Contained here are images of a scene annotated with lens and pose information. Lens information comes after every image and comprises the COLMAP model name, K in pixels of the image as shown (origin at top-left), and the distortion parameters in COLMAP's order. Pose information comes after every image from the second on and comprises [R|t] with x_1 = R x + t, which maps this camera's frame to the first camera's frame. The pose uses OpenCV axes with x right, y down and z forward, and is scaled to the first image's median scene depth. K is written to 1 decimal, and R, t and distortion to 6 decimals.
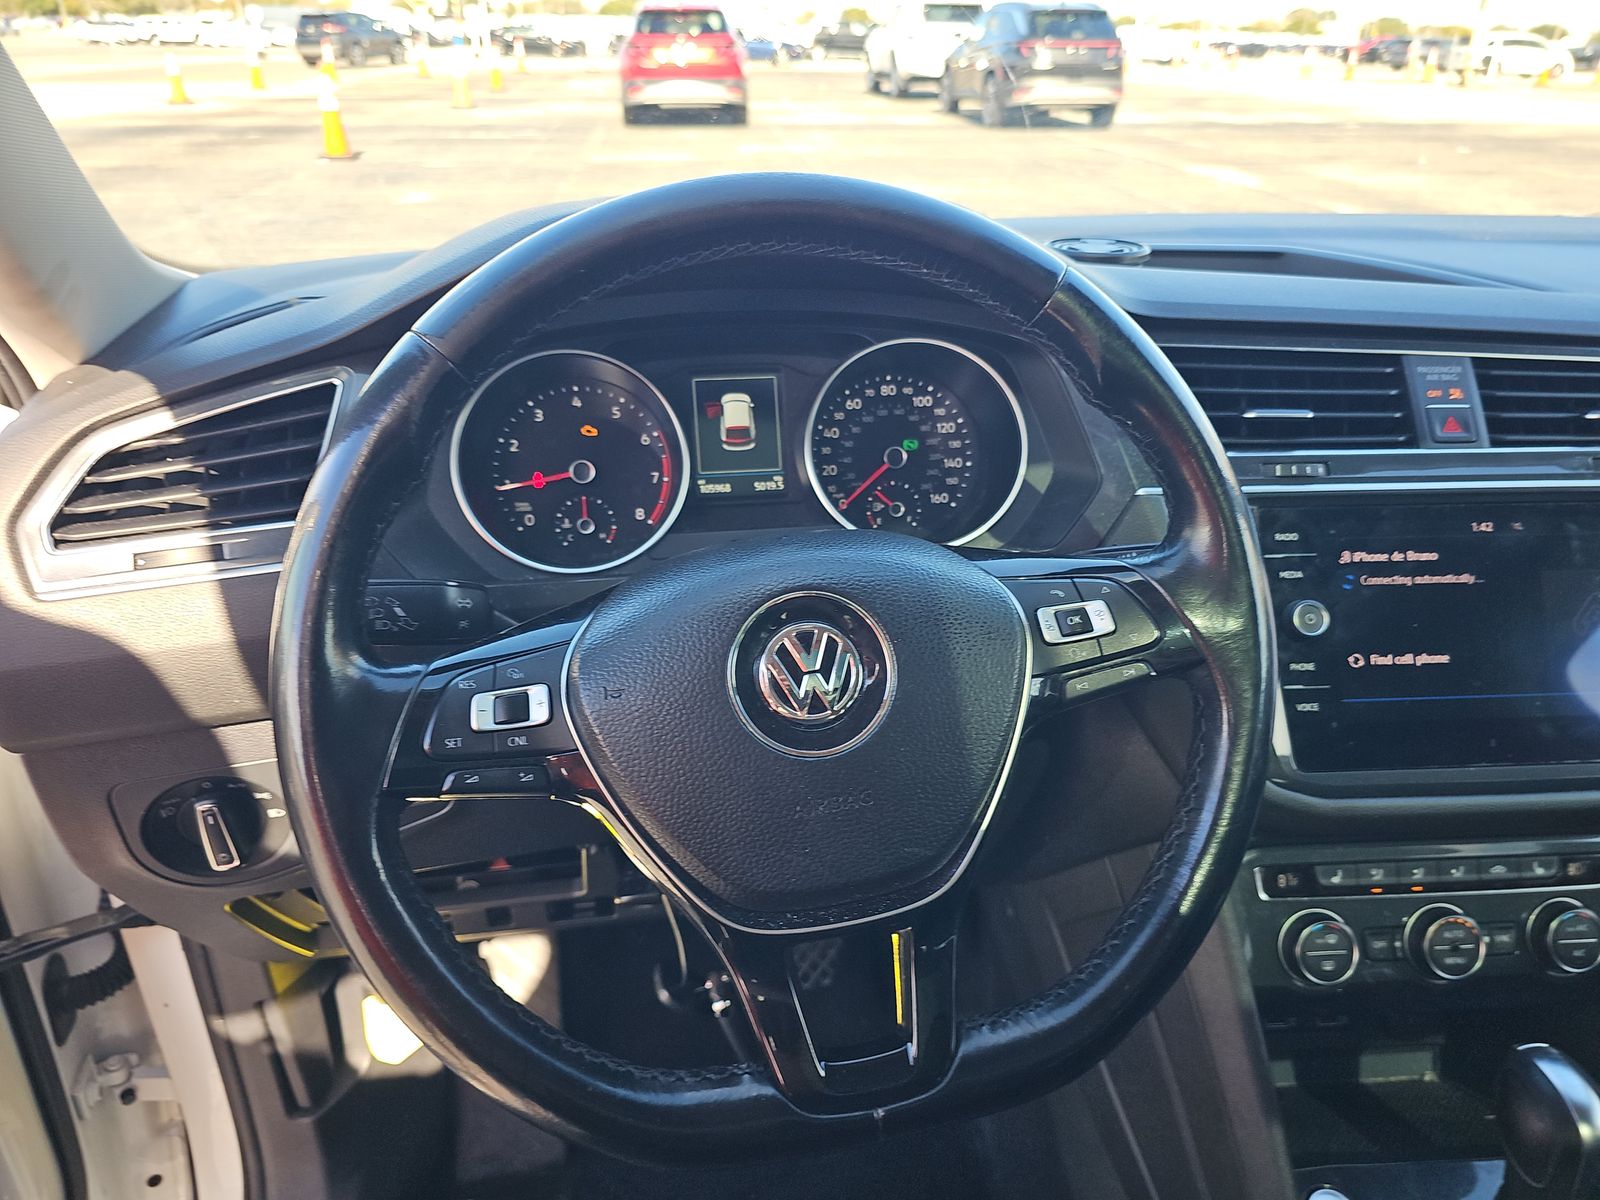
lens RADIAL K [[1233.0, 0, 800.0], [0, 1233.0, 600.0], [0, 0, 1]] dist [0.057496, -0.053273]
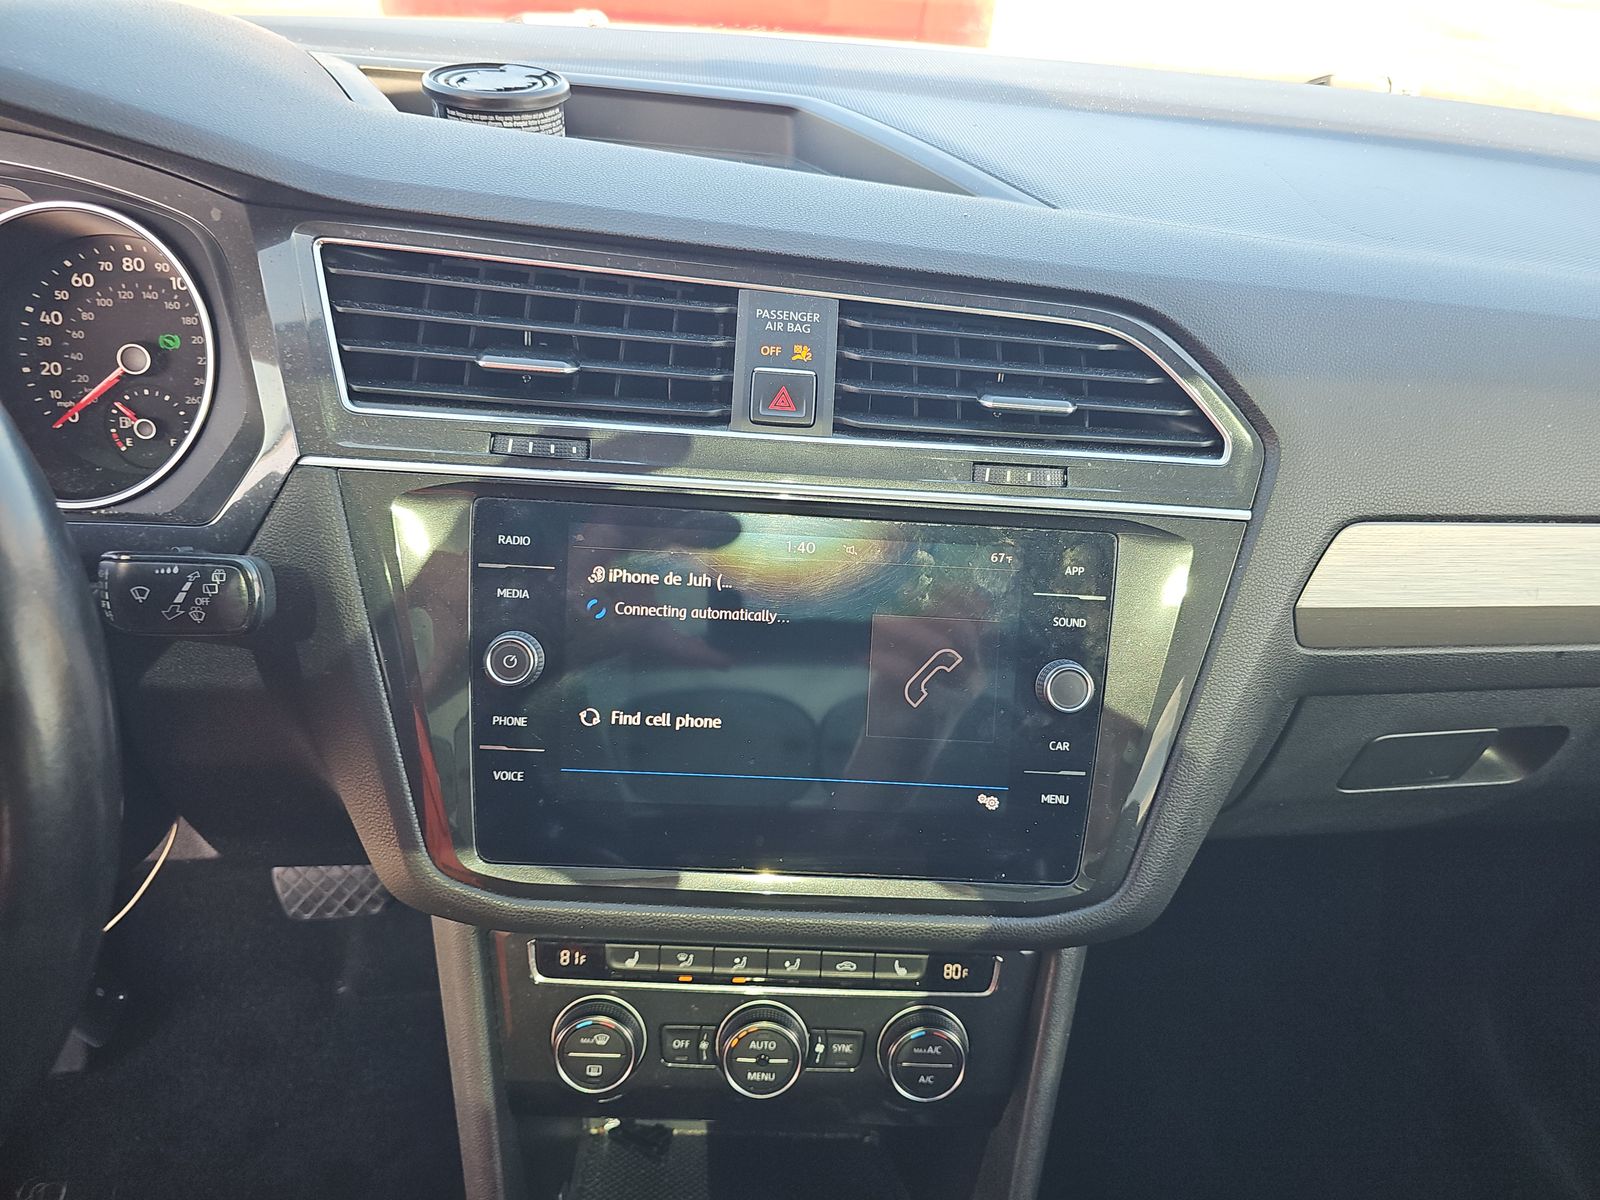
lens RADIAL K [[1233.0, 0, 800.0], [0, 1233.0, 600.0], [0, 0, 1]] dist [0.057496, -0.053273]
pose [[0.995175, 0.090811, -0.037160, 0.560918], [-0.083352, 0.982234, 0.168136, -0.144752], [0.051769, -0.164227, 0.985063, 0.281657]]
